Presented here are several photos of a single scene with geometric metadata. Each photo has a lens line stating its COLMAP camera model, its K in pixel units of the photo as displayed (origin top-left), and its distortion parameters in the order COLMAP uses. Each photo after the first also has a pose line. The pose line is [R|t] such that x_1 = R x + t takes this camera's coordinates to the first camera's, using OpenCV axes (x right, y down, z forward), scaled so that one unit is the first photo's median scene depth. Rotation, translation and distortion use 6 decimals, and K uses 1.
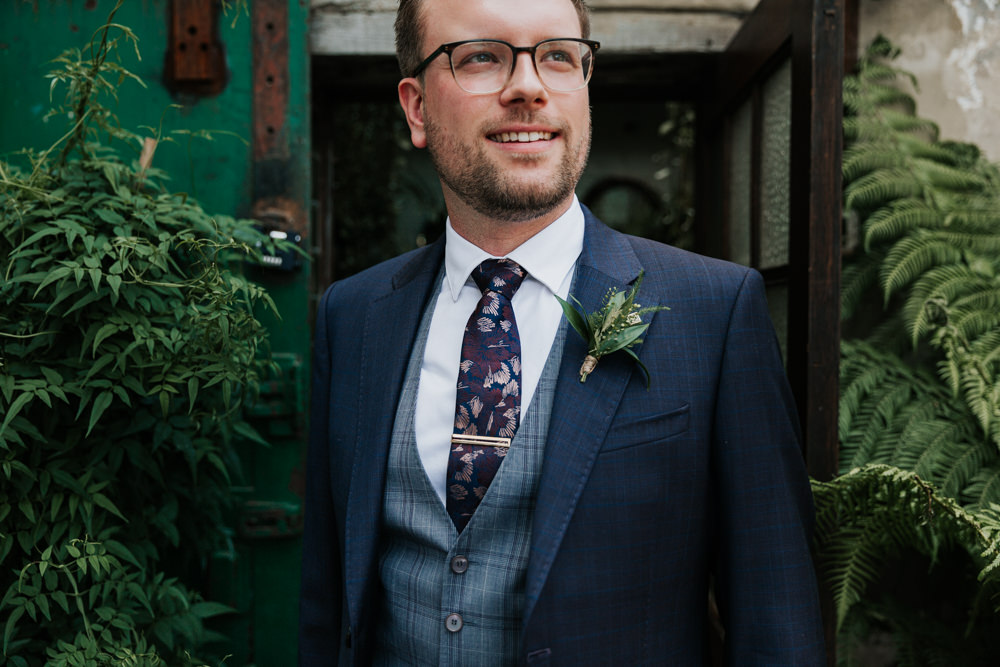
lens RADIAL K [[915.8, 0, 500.0], [0, 915.8, 333.5], [0, 0, 1]] dist [-0.000464, 0.012848]
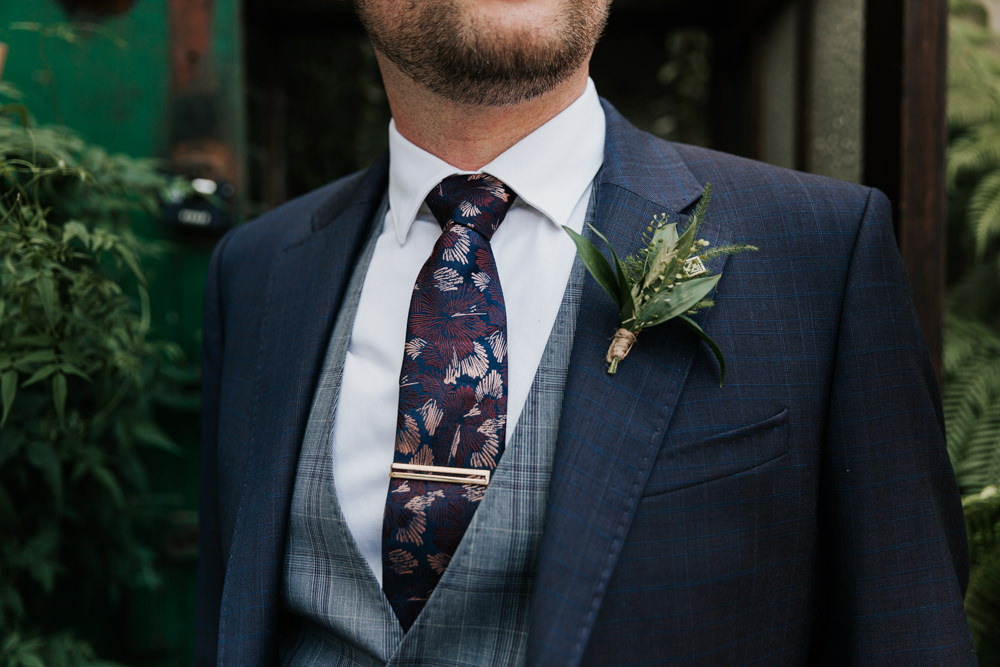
lens RADIAL K [[915.8, 0, 500.0], [0, 915.8, 333.5], [0, 0, 1]] dist [-0.000464, 0.012848]
pose [[0.999919, -0.009428, 0.008543, 0.013506], [0.009192, 0.999585, 0.027308, 0.009913], [-0.008797, -0.027227, 0.999591, 0.397455]]
